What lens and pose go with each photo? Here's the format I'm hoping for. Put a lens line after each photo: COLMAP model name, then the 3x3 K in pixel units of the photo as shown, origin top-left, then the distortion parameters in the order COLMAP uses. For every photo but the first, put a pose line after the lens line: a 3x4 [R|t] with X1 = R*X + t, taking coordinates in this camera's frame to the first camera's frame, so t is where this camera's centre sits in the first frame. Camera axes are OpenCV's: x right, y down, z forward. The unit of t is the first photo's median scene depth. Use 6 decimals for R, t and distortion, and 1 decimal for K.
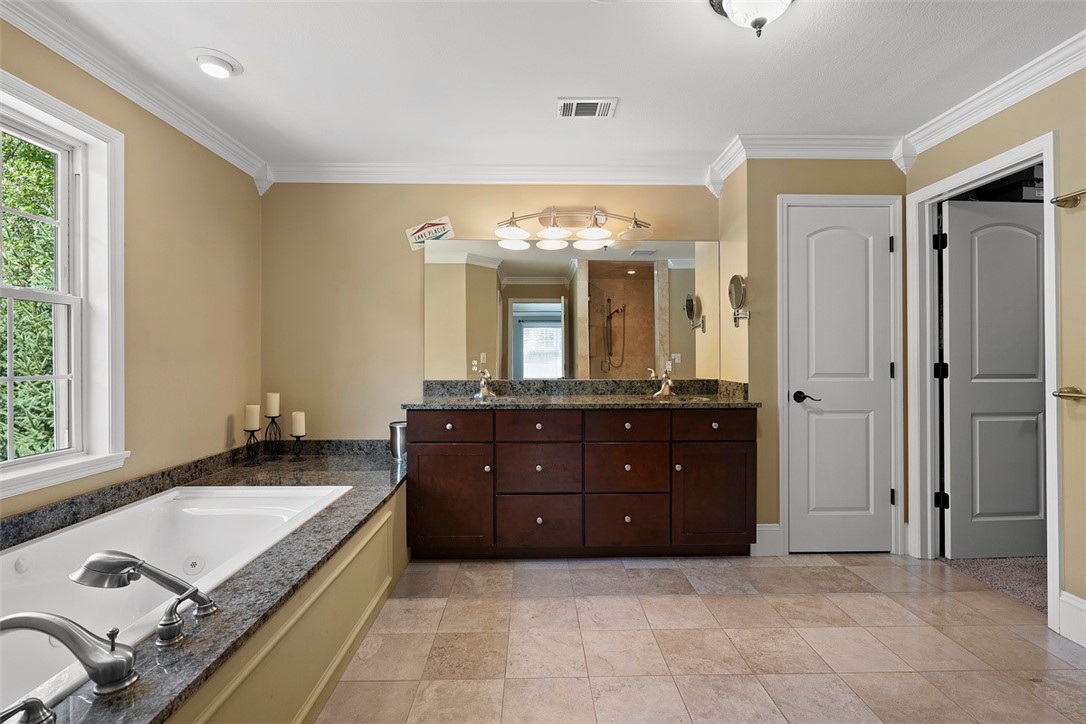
lens RADIAL K [[498.1, 0, 545.5], [0, 498.1, 357.9], [0, 0, 1]] dist [-0.008492, 0.000984]
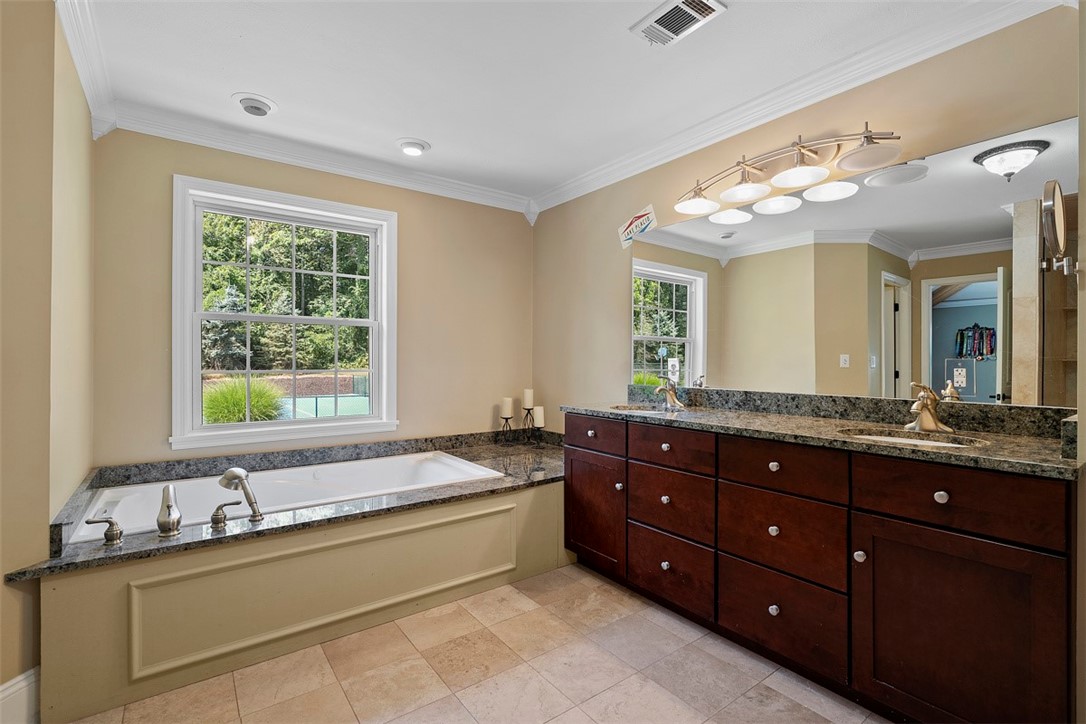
lens RADIAL K [[498.1, 0, 543.5], [0, 498.1, 361.3], [0, 0, 1]] dist [-0.008492, 0.000984]
pose [[0.572594, 0.005711, -0.819819, 0.523278], [-0.003940, 0.999983, 0.004214, -0.001777], [0.819830, 0.000817, 0.572607, 0.384567]]
